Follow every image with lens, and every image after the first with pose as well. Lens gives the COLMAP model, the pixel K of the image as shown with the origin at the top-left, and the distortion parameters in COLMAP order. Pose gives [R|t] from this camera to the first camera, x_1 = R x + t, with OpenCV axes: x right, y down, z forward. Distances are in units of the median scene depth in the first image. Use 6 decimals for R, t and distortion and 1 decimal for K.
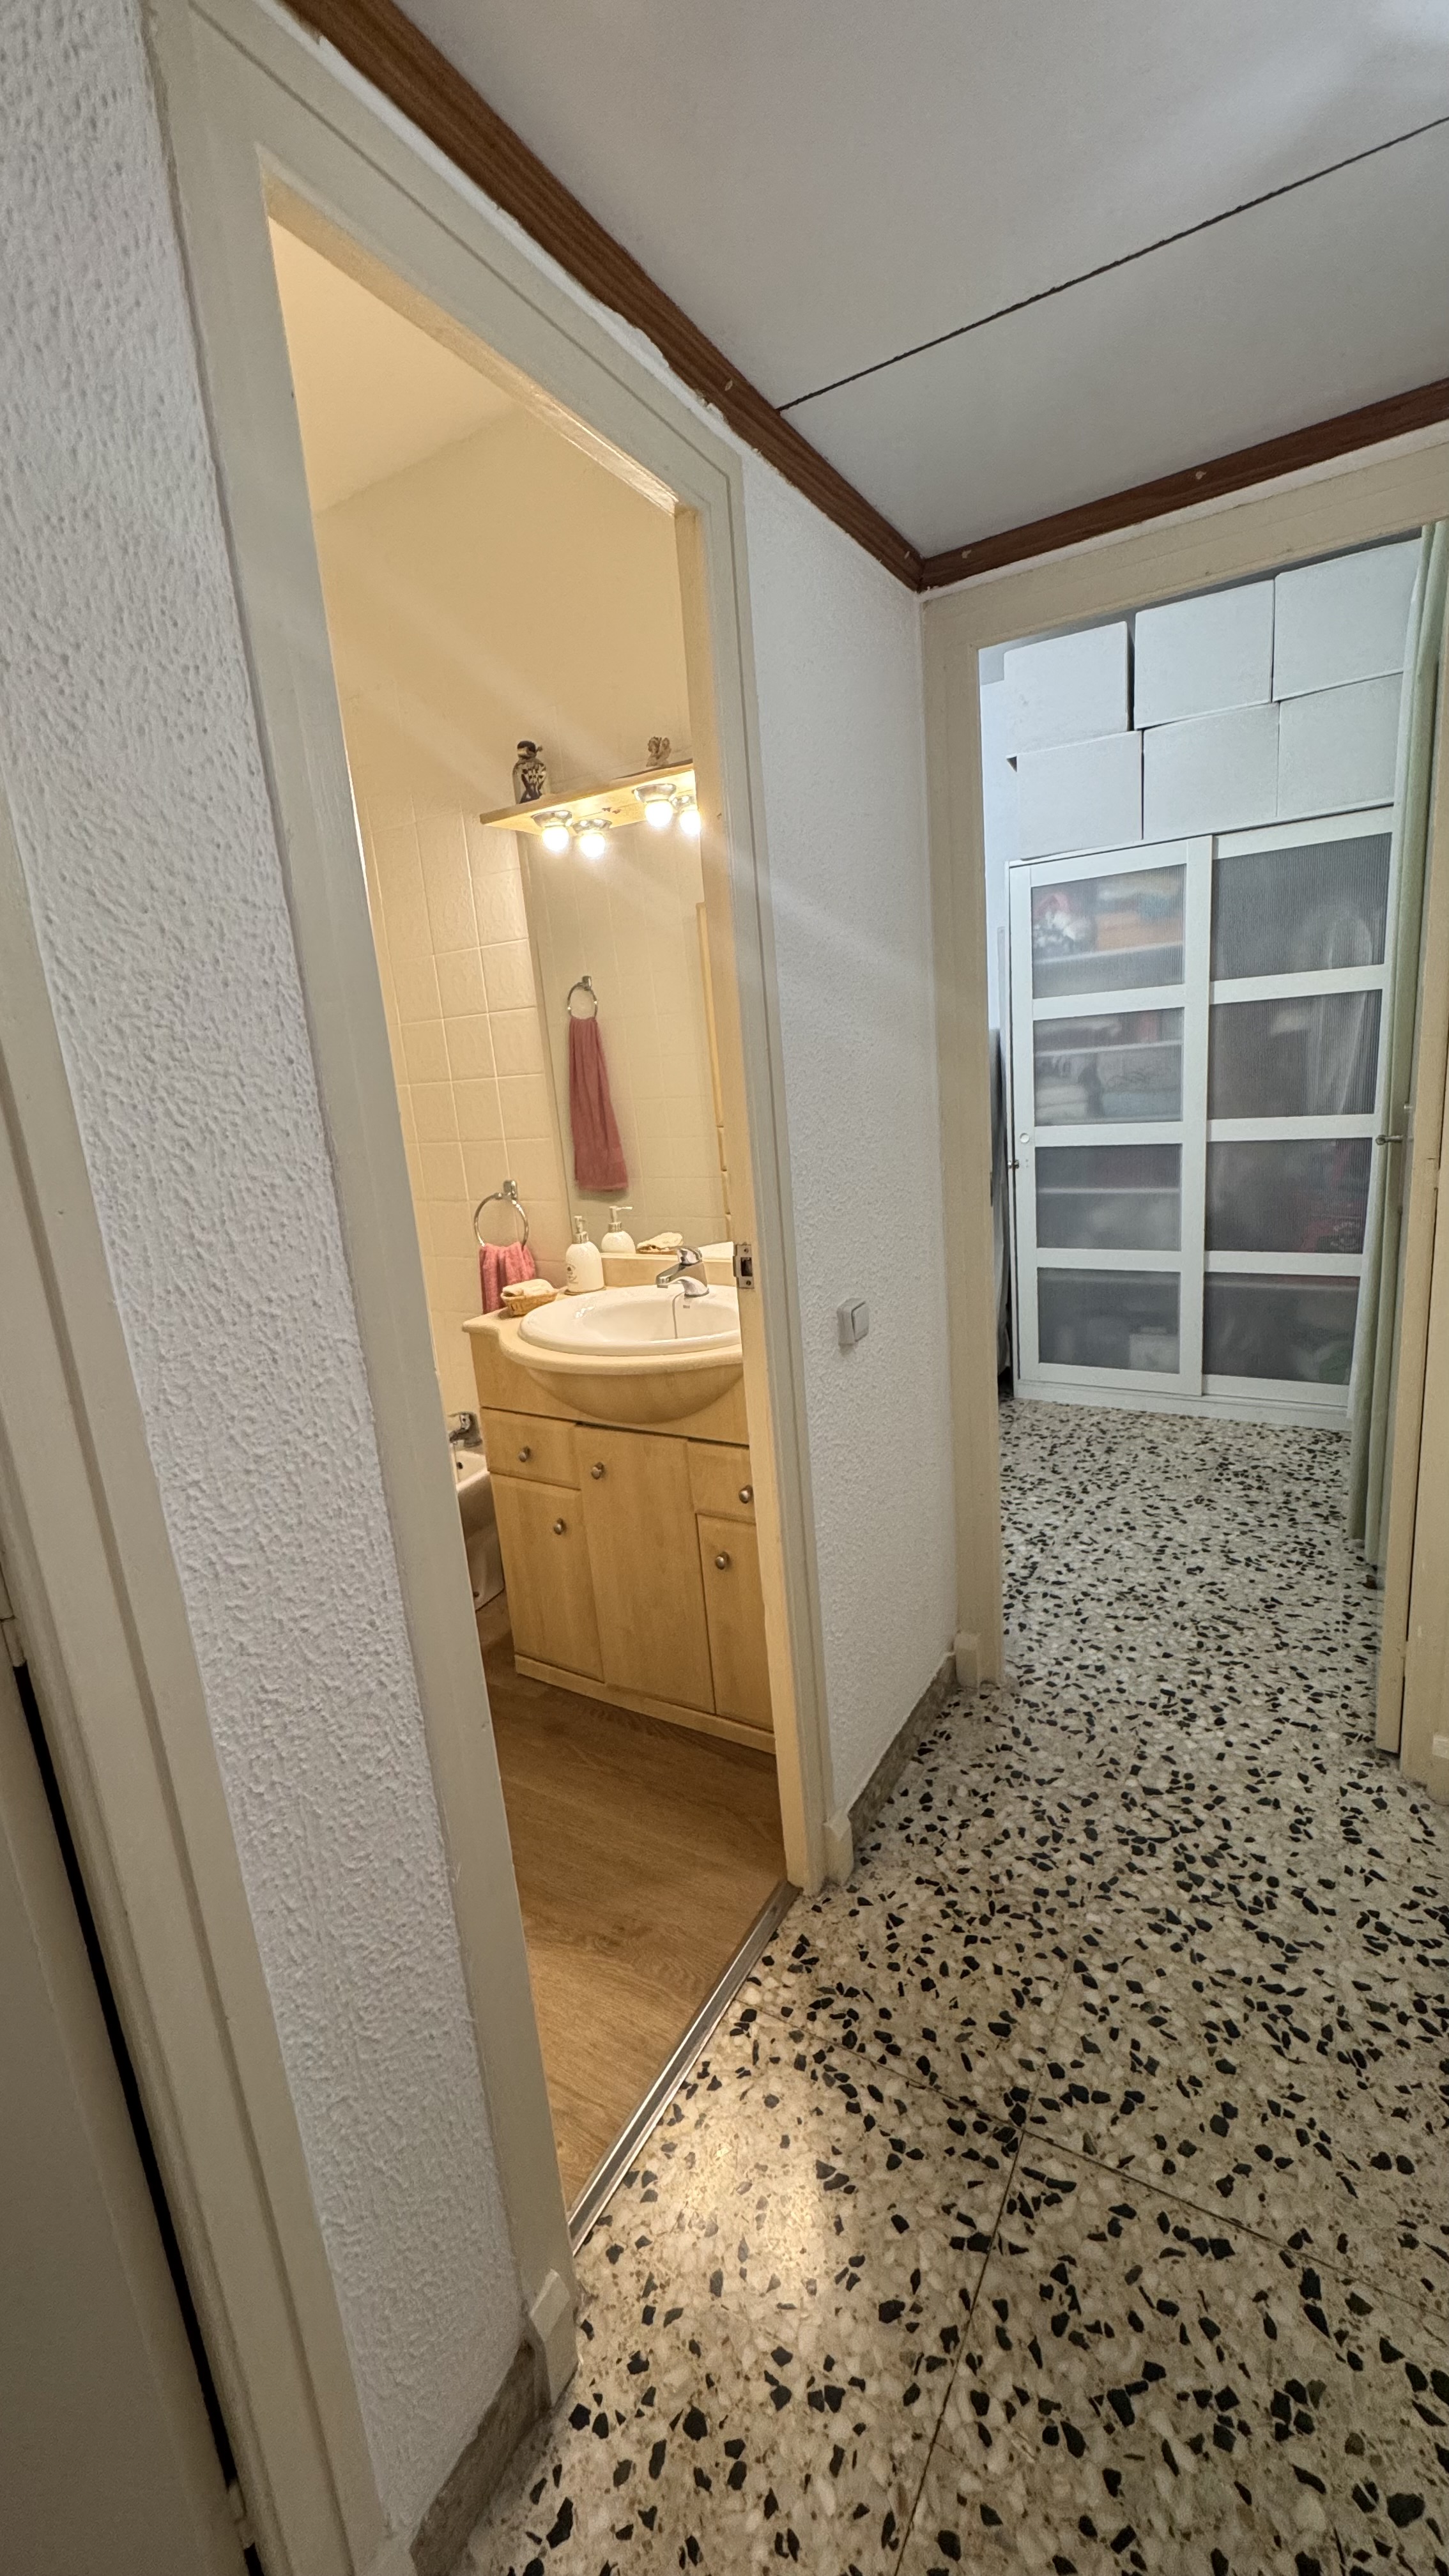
lens RADIAL K [[1029.2, 0, 743.1], [0, 1029.2, 1288.9], [0, 0, 1]] dist [-0.003069, 0.000824]
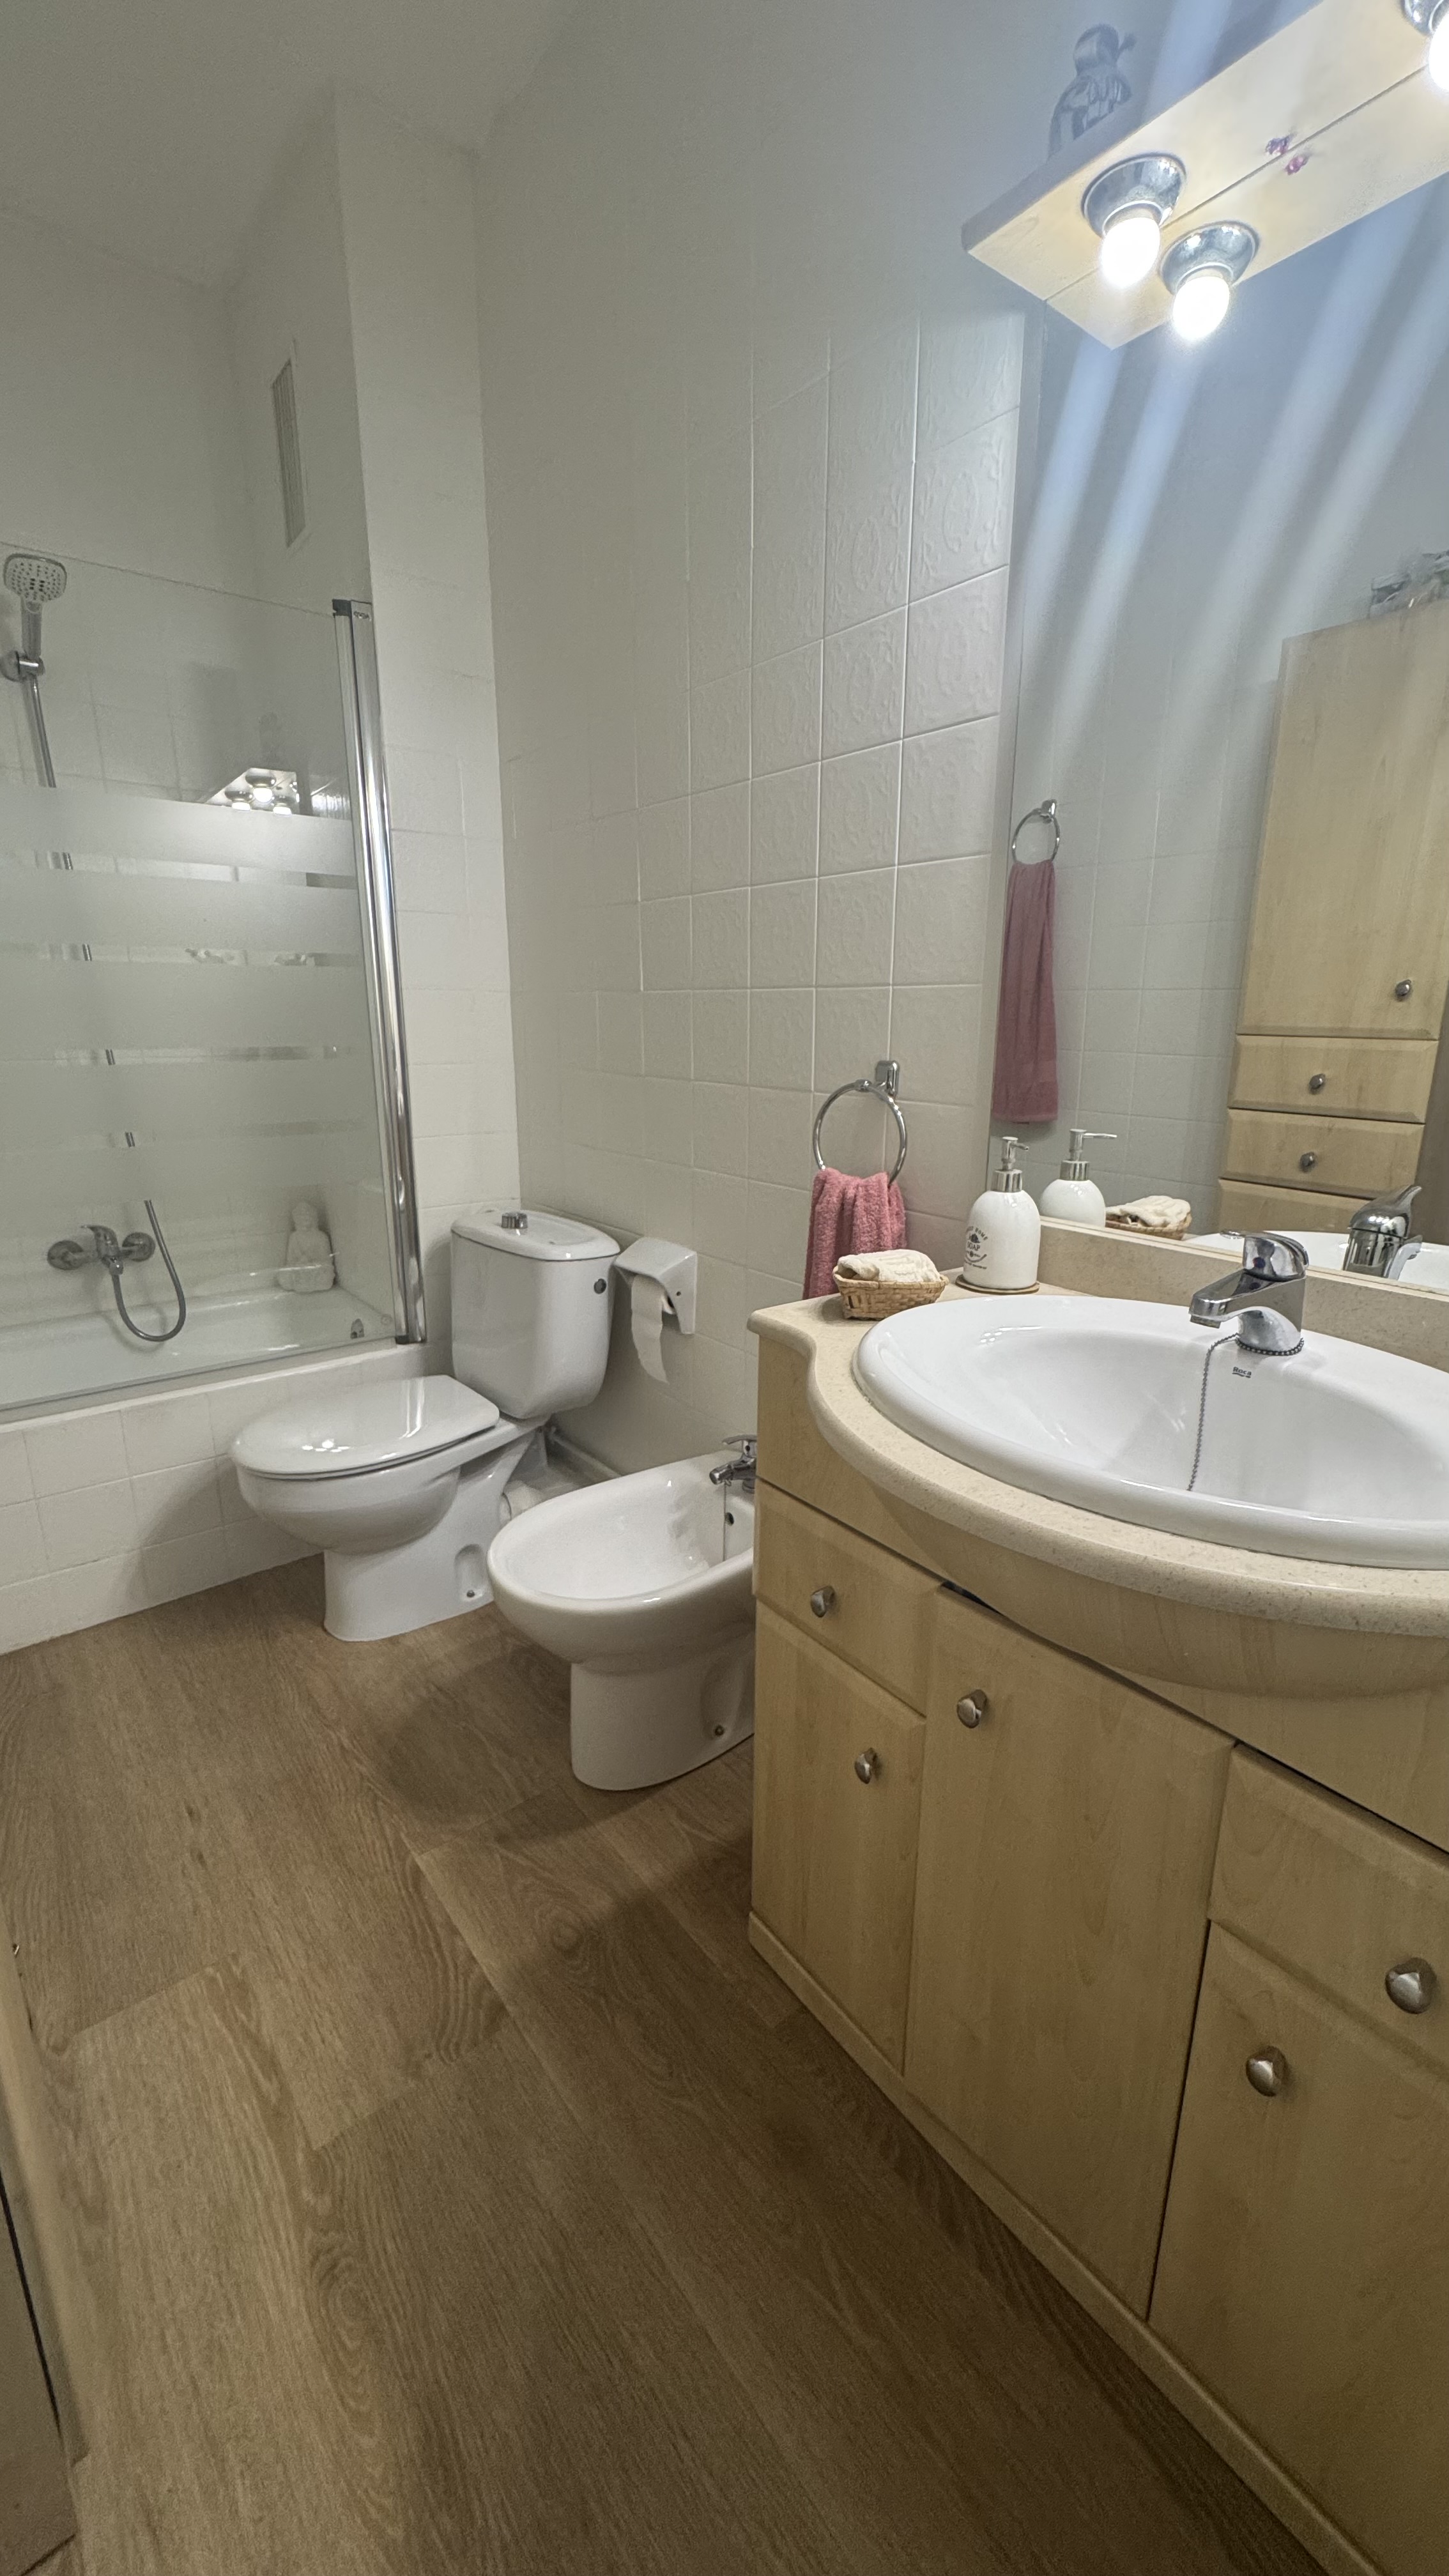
lens RADIAL K [[1029.2, 0, 724.0], [0, 1029.2, 1287.5], [0, 0, 1]] dist [-0.003069, 0.000824]
pose [[0.923837, 0.177042, -0.339385, -0.110848], [-0.159765, 0.984034, 0.078431, -0.015873], [0.347852, -0.018236, 0.937372, 0.501117]]
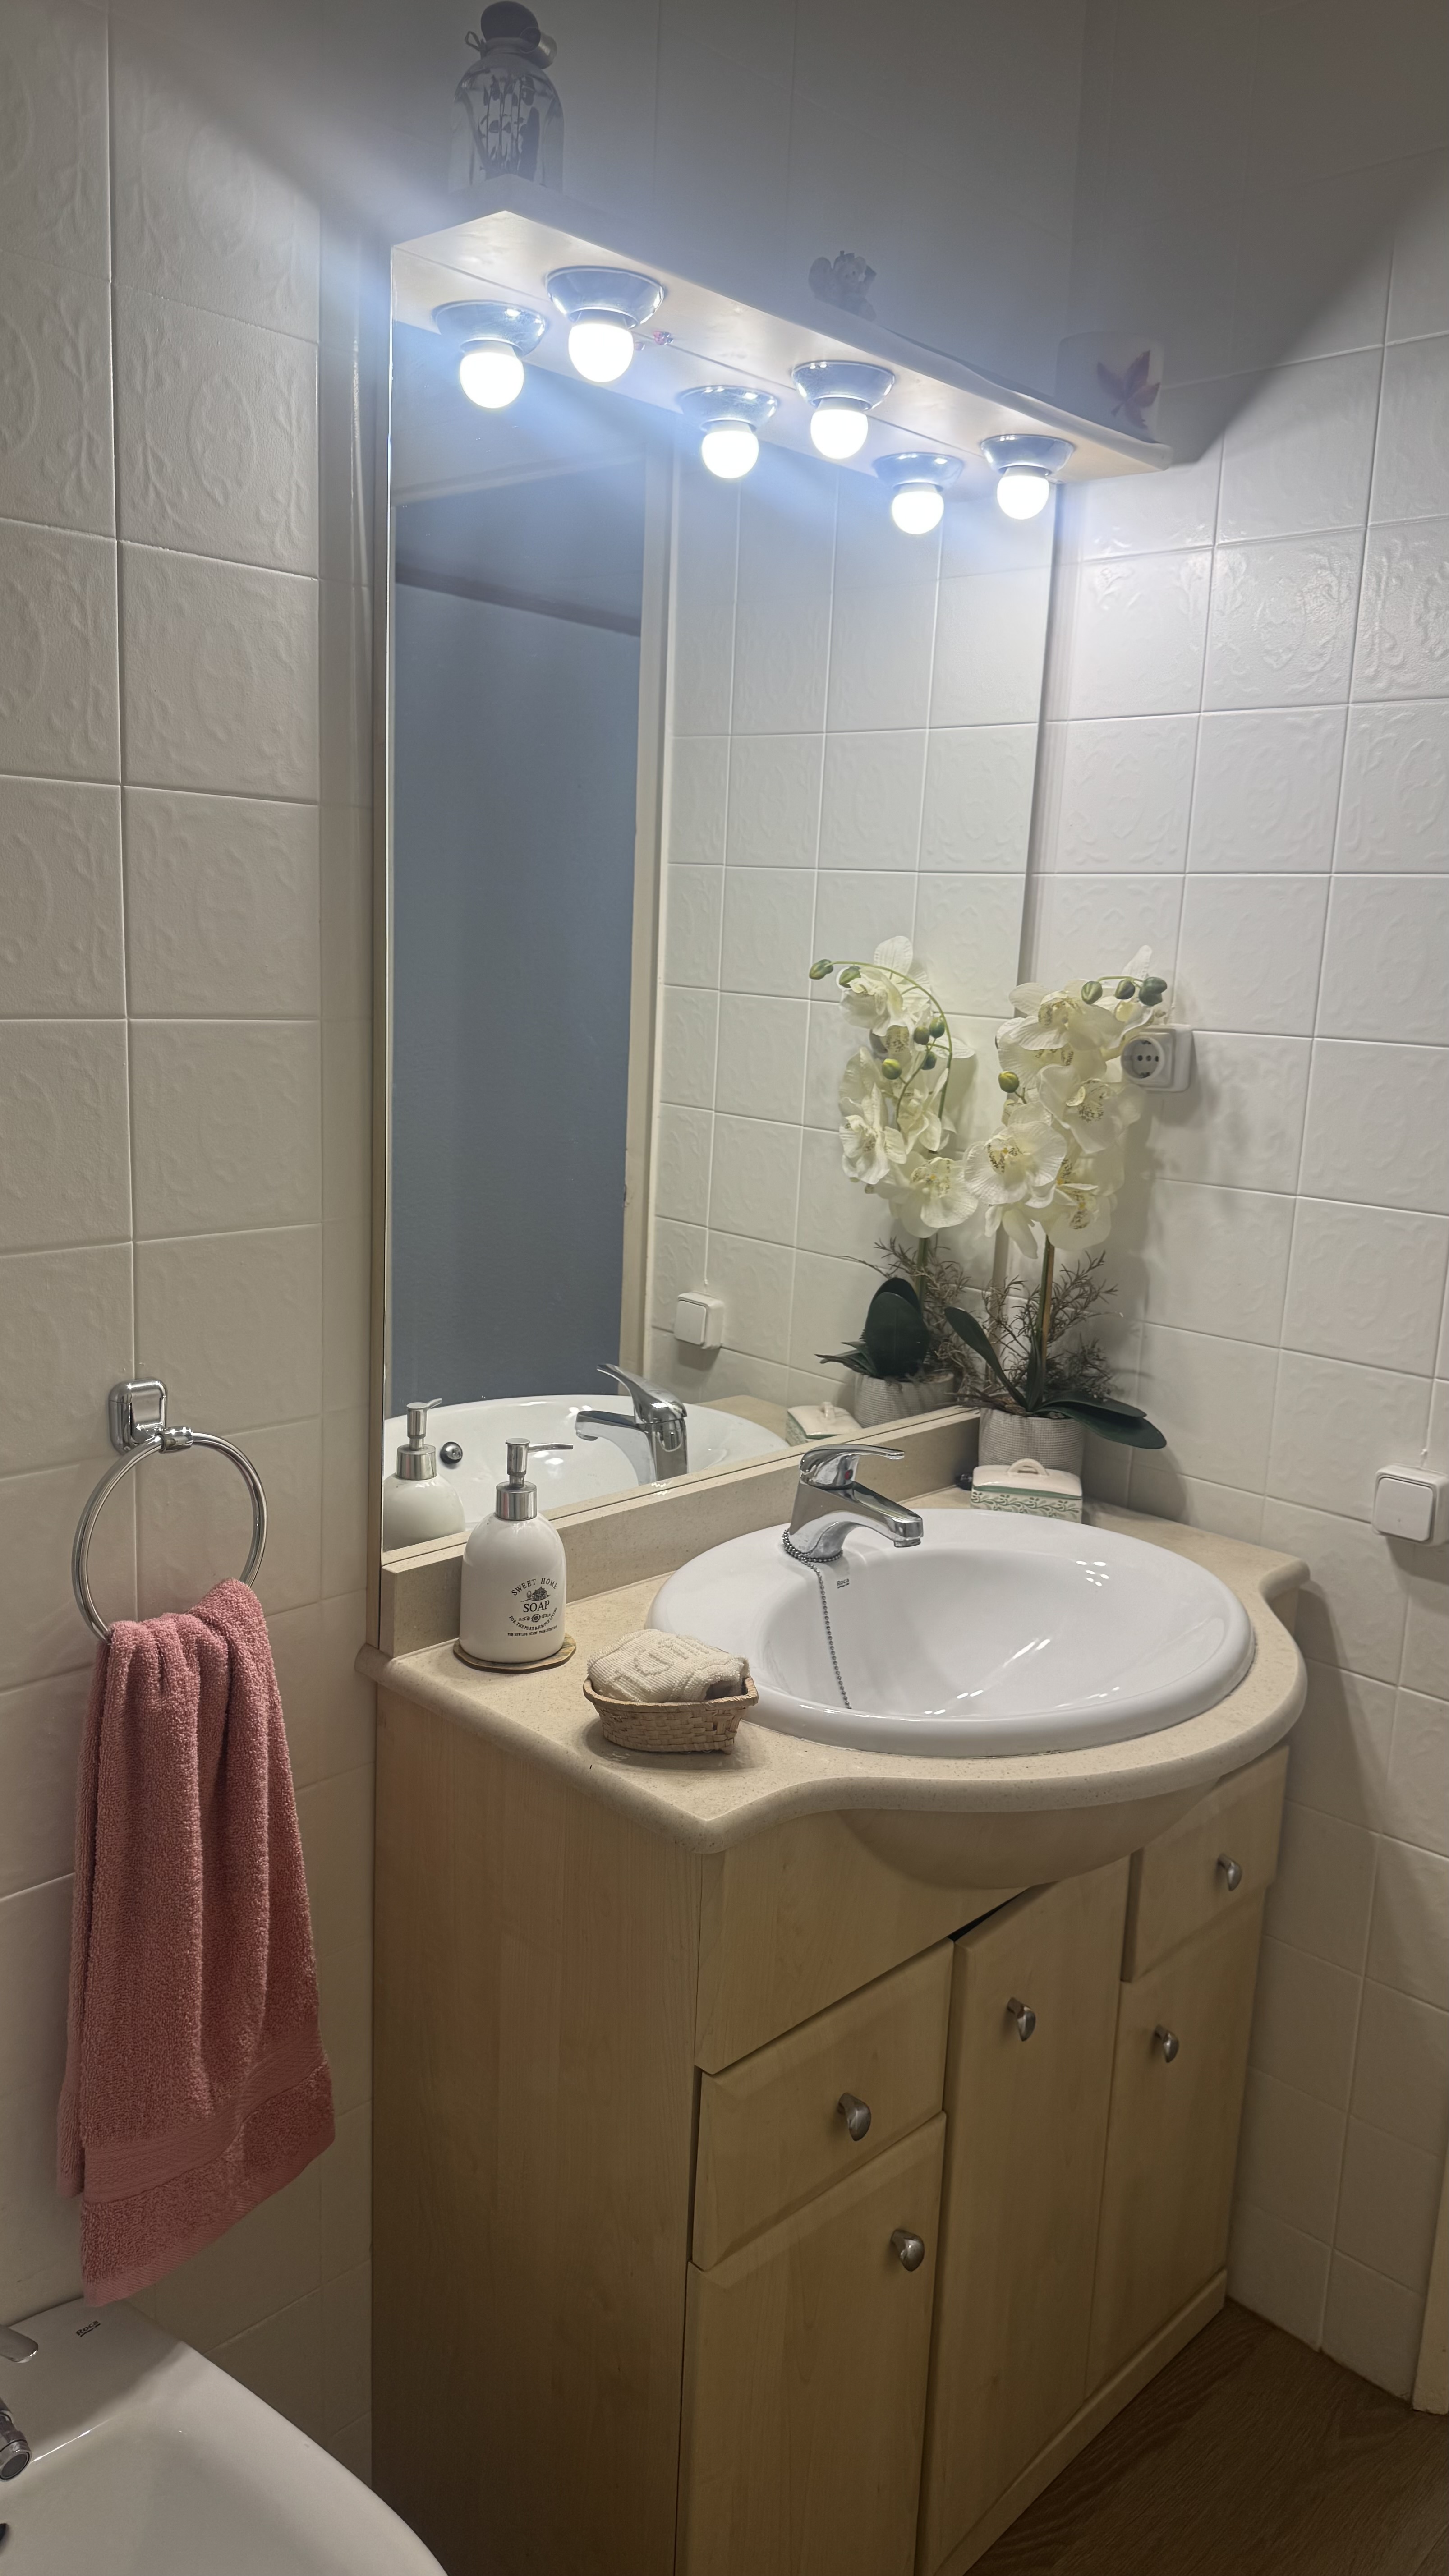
lens RADIAL K [[1805.8, 0, 731.7], [0, 1805.8, 1287.0], [0, 0, 1]] dist [0.058873, -0.067408]
pose [[0.233675, -0.101380, 0.967015, -0.759045], [0.156720, 0.985472, 0.065445, -0.155993], [-0.959601, 0.136258, 0.246169, 0.809730]]
